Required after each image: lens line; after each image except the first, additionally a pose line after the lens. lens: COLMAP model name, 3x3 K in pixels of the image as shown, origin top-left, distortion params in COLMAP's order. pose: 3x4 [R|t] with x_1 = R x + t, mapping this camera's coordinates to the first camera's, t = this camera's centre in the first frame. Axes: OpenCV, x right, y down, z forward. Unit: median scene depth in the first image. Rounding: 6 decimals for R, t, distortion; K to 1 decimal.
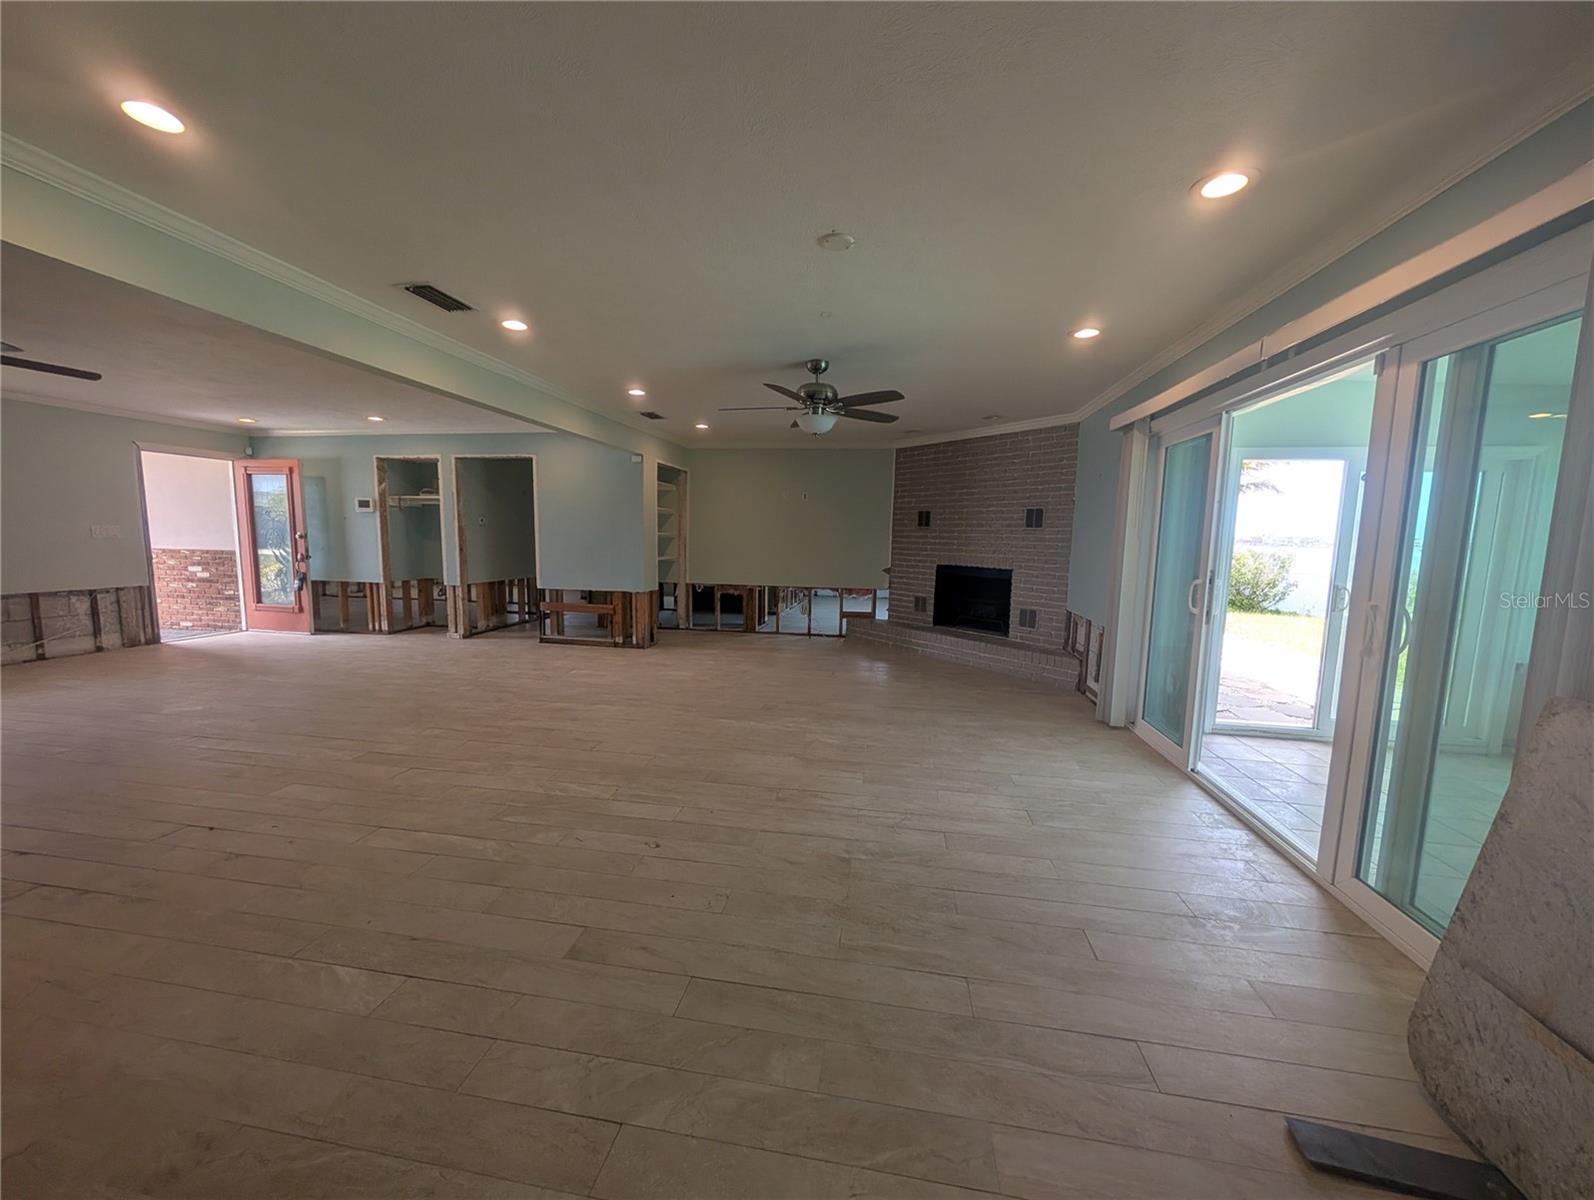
lens RADIAL K [[598.6, 0, 796.7], [0, 598.6, 603.2], [0, 0, 1]] dist [0.001068, 0.000103]
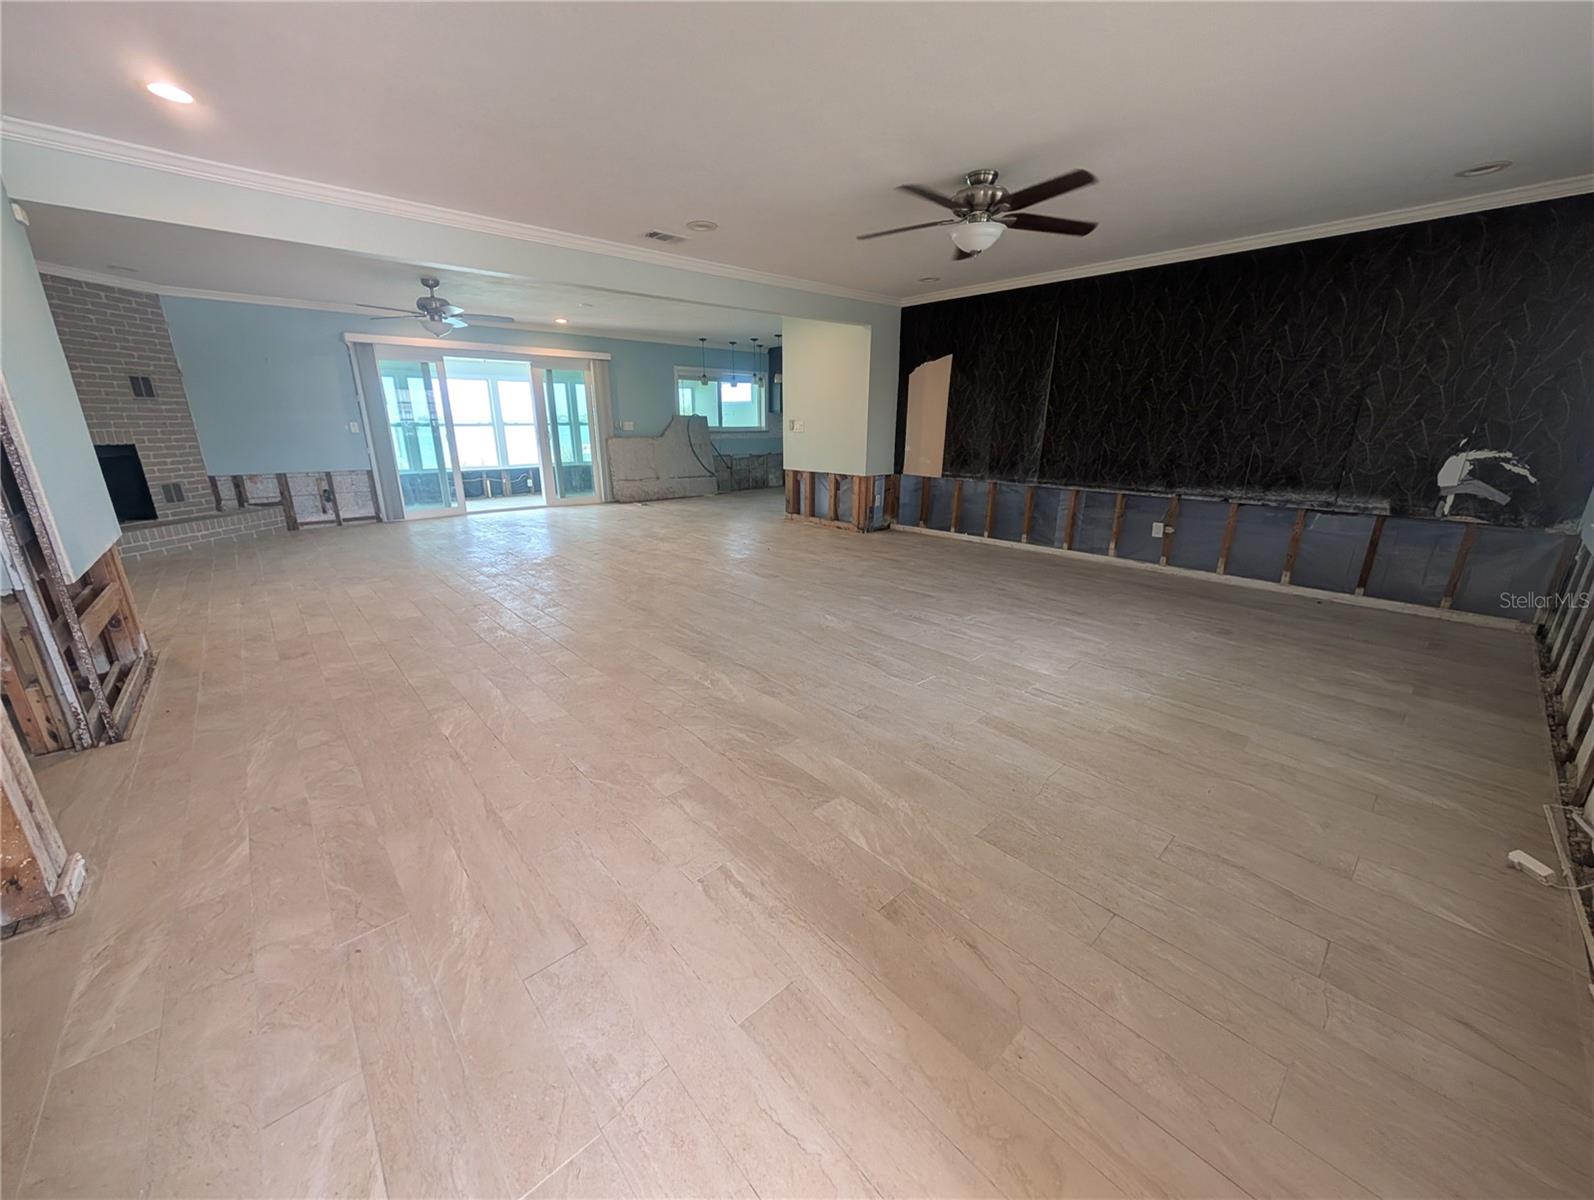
lens RADIAL K [[601.5, 0, 794.4], [0, 601.5, 603.7], [0, 0, 1]] dist [0.000636, -0.000272]
pose [[-0.778101, -0.203804, 0.594157, -1.053746], [0.051672, 0.921927, 0.383902, -0.135699], [-0.626010, 0.329416, -0.706822, 1.123336]]
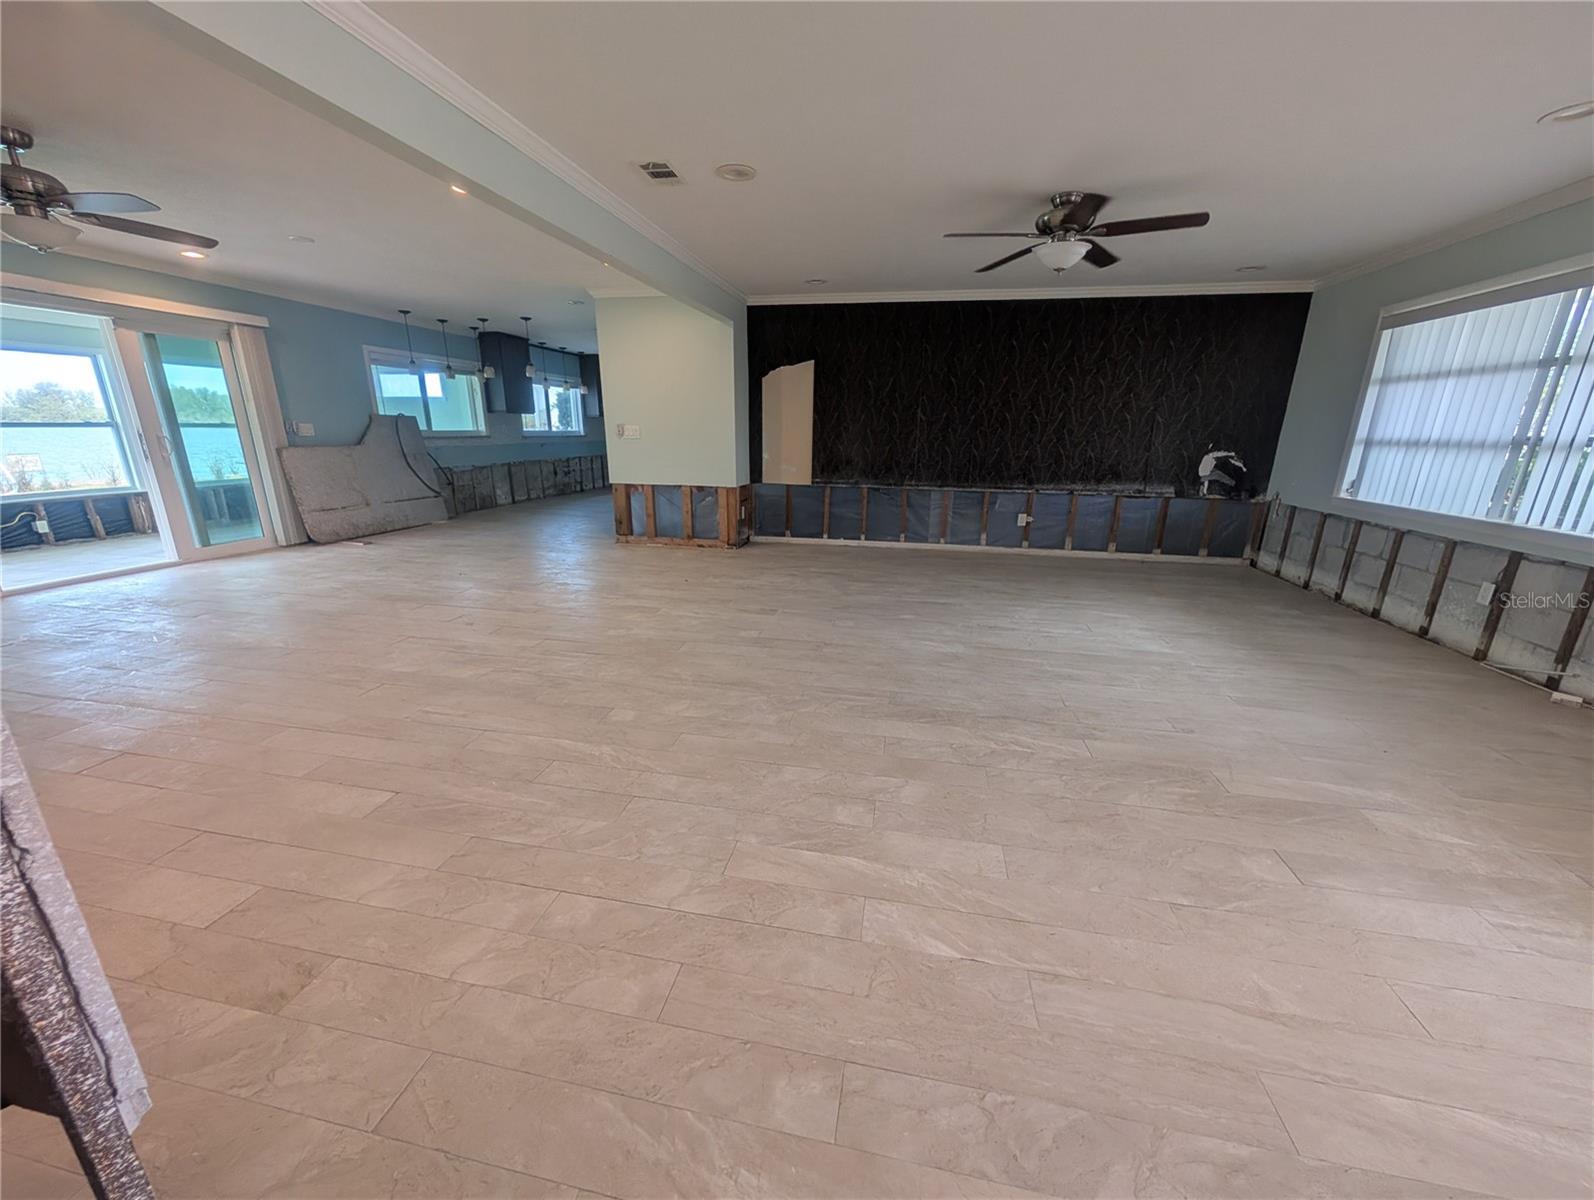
lens RADIAL K [[601.5, 0, 794.4], [0, 601.5, 603.7], [0, 0, 1]] dist [0.000636, -0.000272]
pose [[-0.998796, -0.042105, 0.025164, -0.583998], [-0.029104, 0.921642, 0.386948, -0.133443], [-0.039485, 0.385749, -0.921758, 1.183468]]
